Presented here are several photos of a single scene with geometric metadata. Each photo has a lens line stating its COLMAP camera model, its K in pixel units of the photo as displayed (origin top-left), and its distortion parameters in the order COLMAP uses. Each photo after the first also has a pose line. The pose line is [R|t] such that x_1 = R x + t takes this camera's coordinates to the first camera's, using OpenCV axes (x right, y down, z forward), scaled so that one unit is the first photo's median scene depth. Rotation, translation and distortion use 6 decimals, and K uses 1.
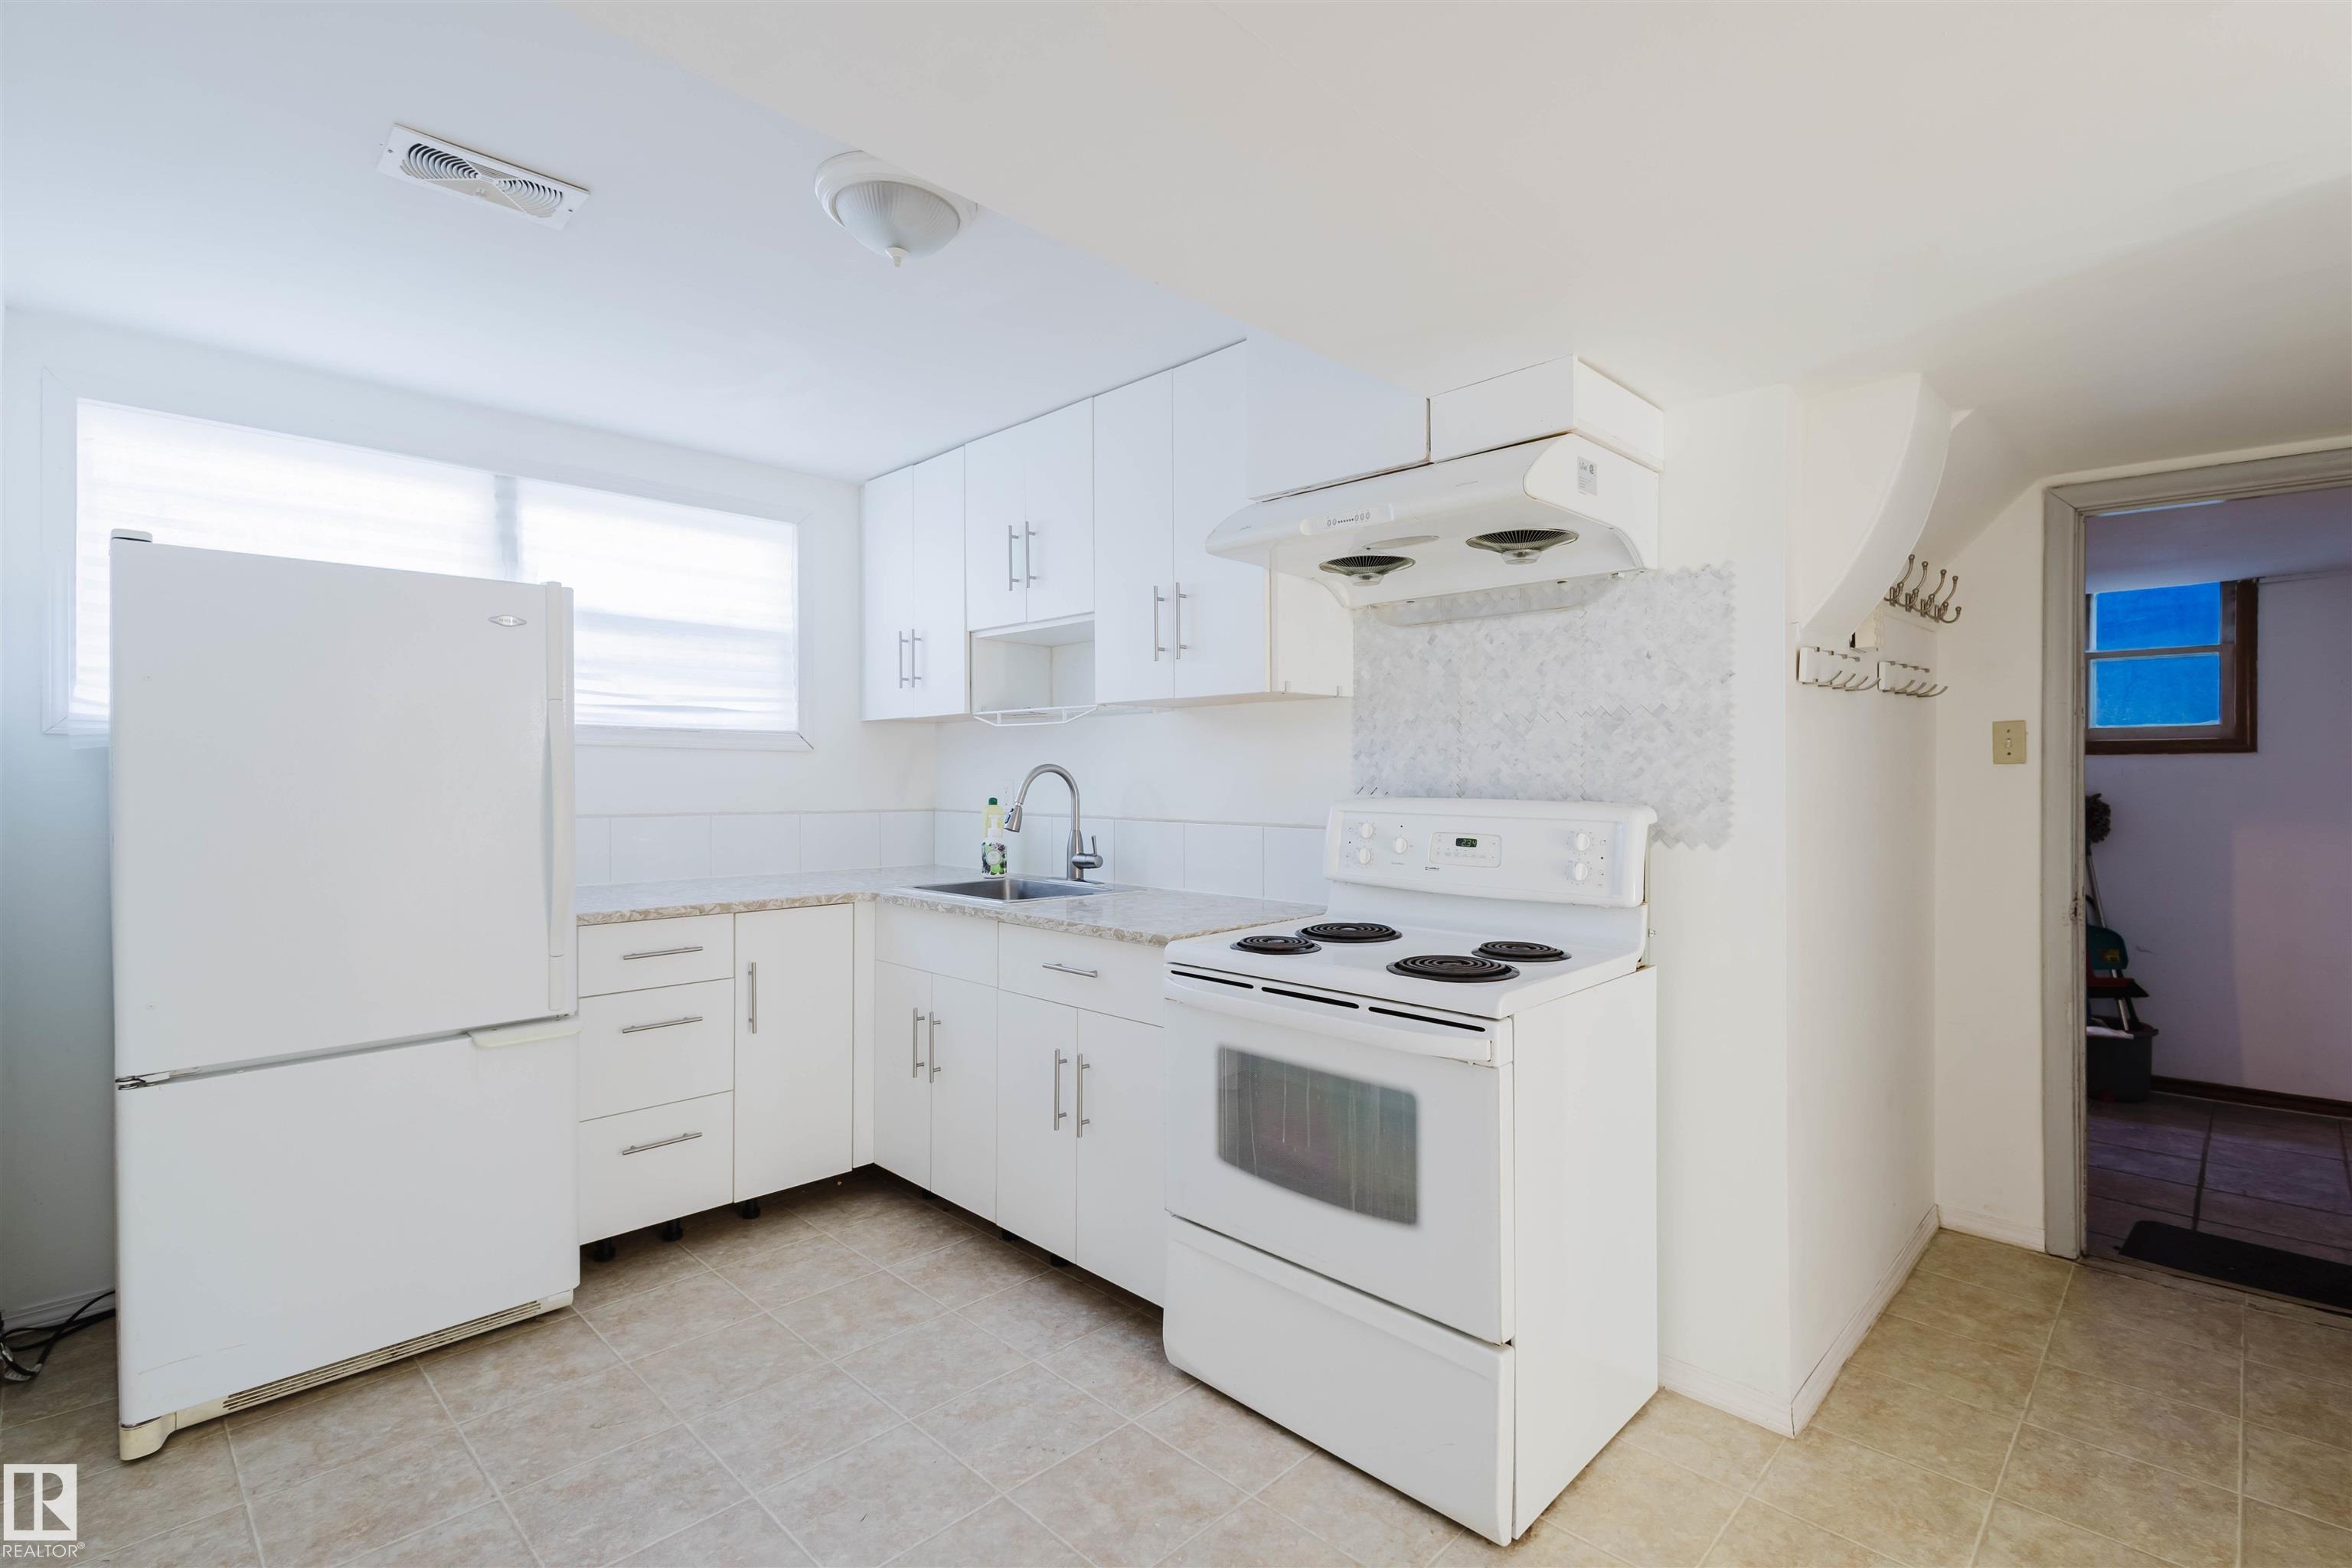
lens RADIAL K [[1082.0, 0, 1177.7], [0, 1082.0, 779.9], [0, 0, 1]] dist [0.010942, -0.002985]
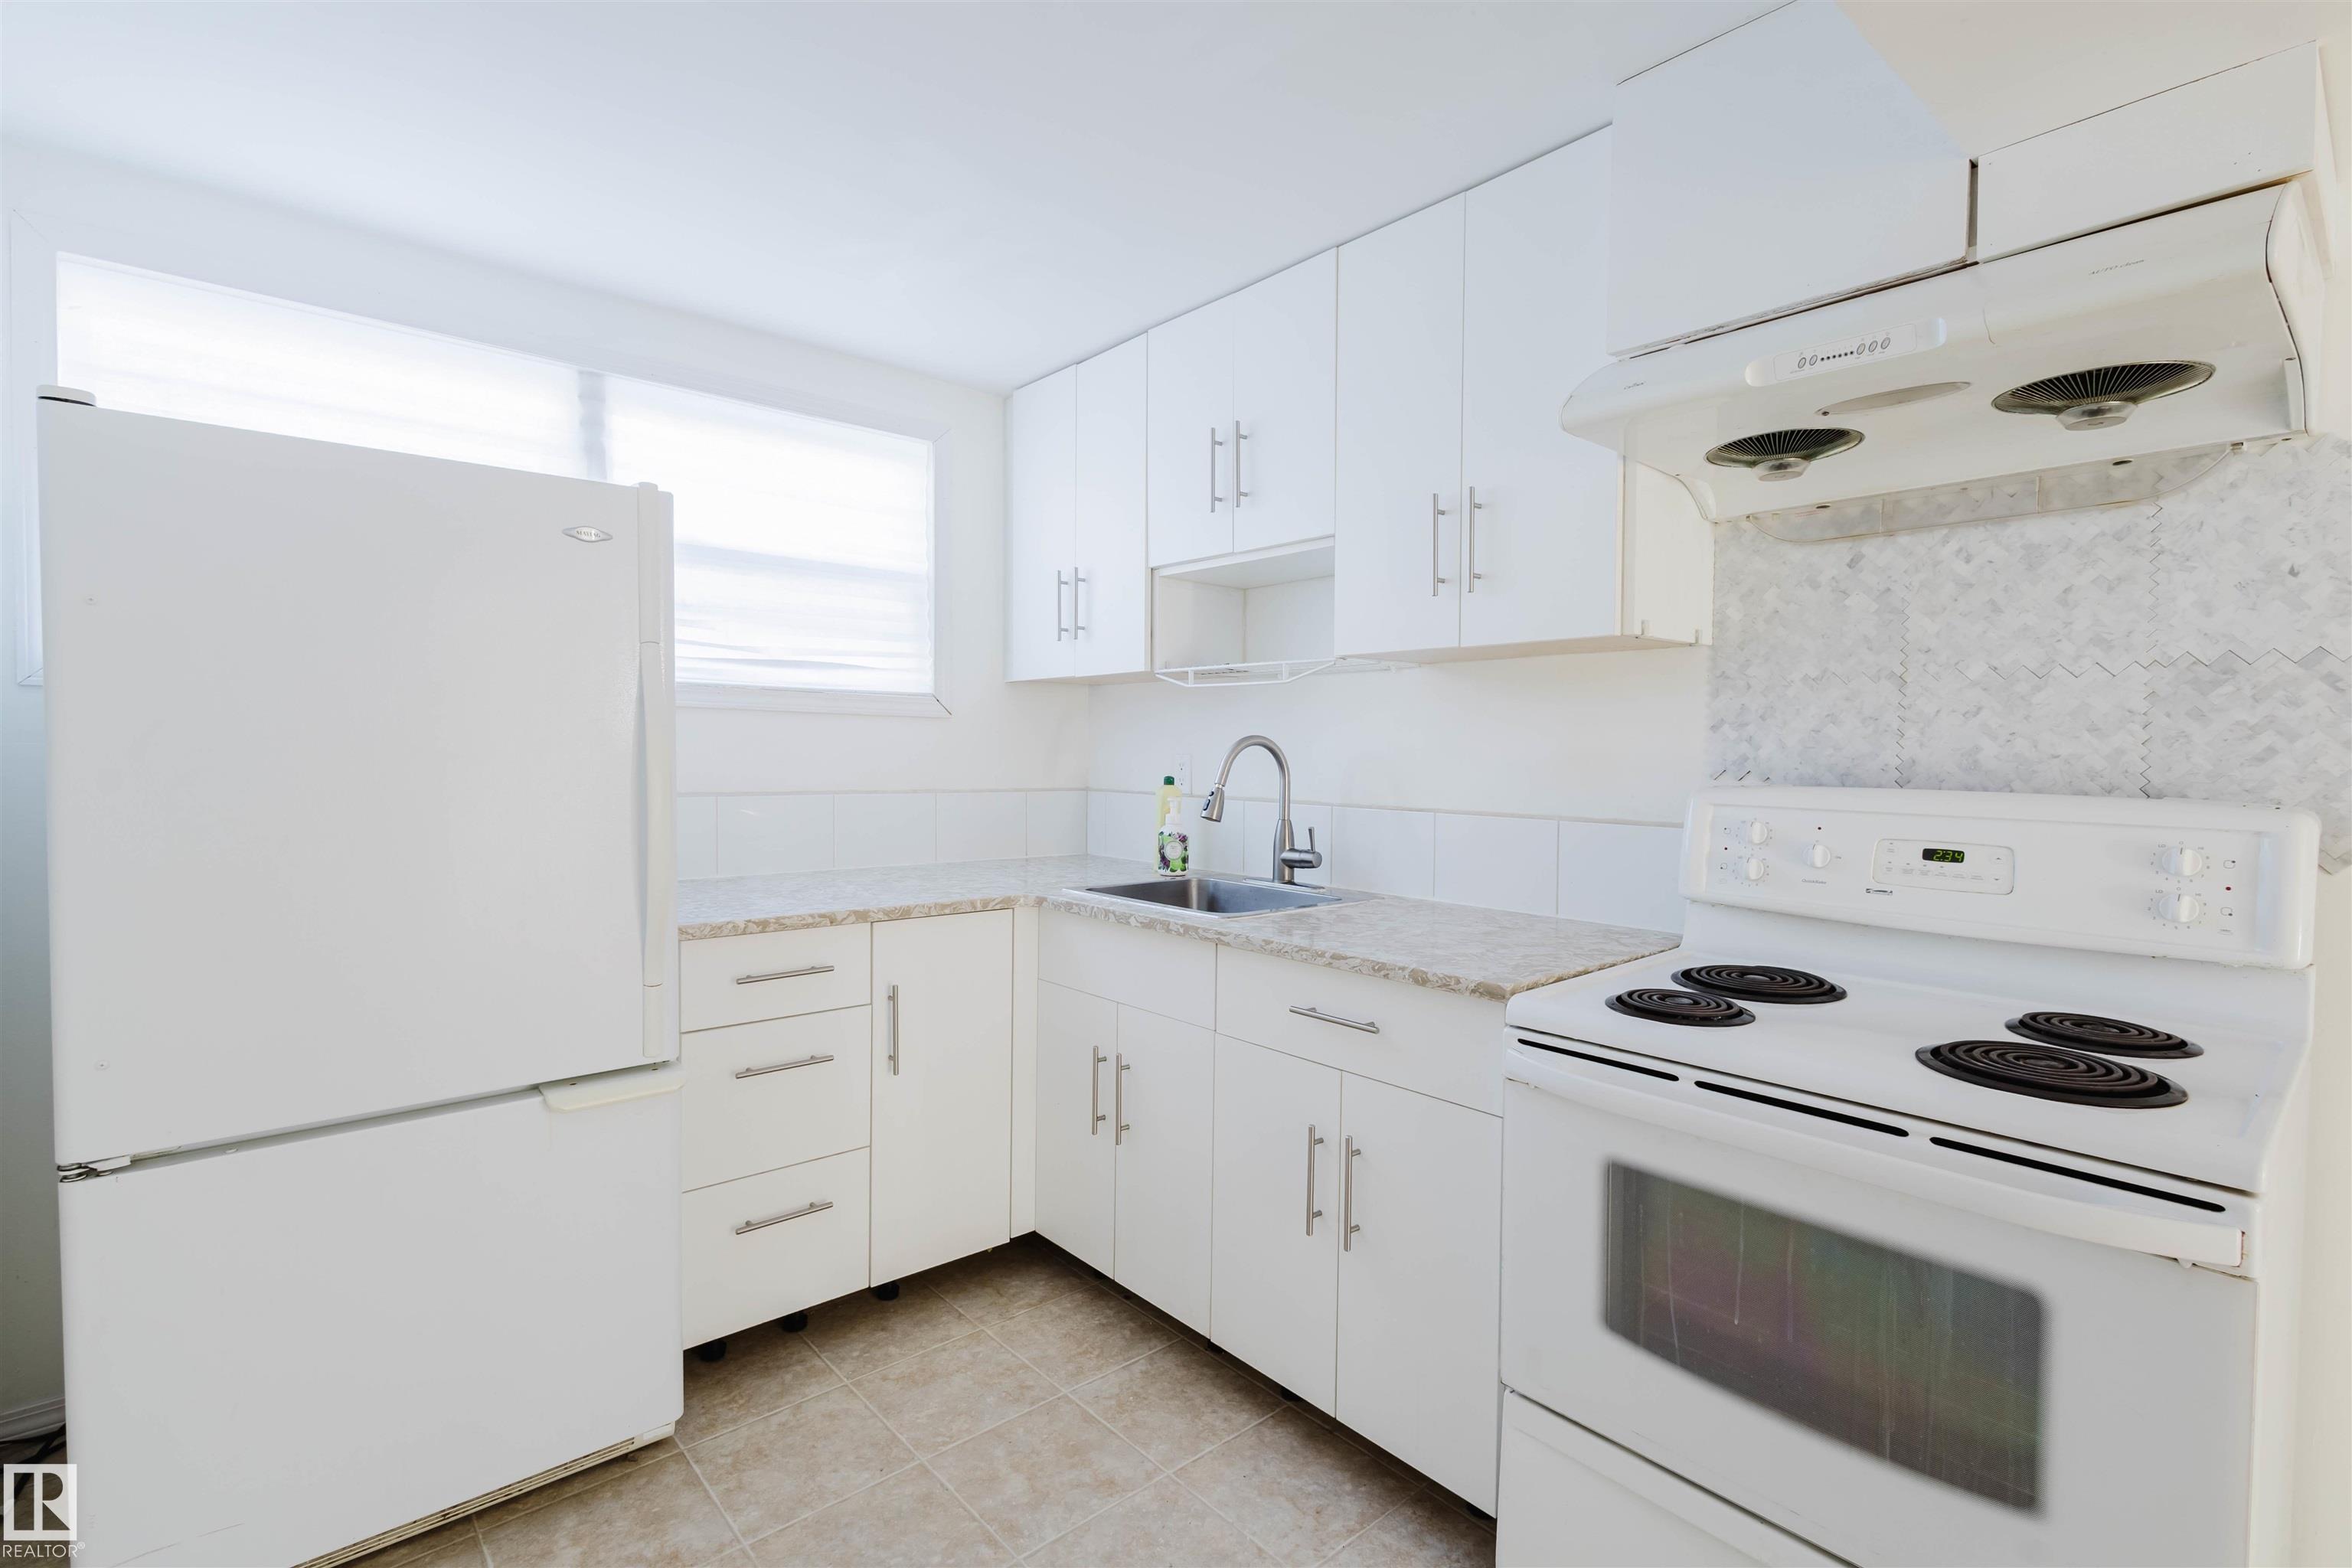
lens RADIAL K [[1082.0, 0, 1176.4], [0, 1082.0, 779.9], [0, 0, 1]] dist [0.010942, -0.002985]
pose [[0.997267, 0.011141, -0.073039, -0.150256], [-0.009327, 0.999641, 0.025135, -0.001805], [0.073292, -0.024385, 0.997012, 0.268233]]
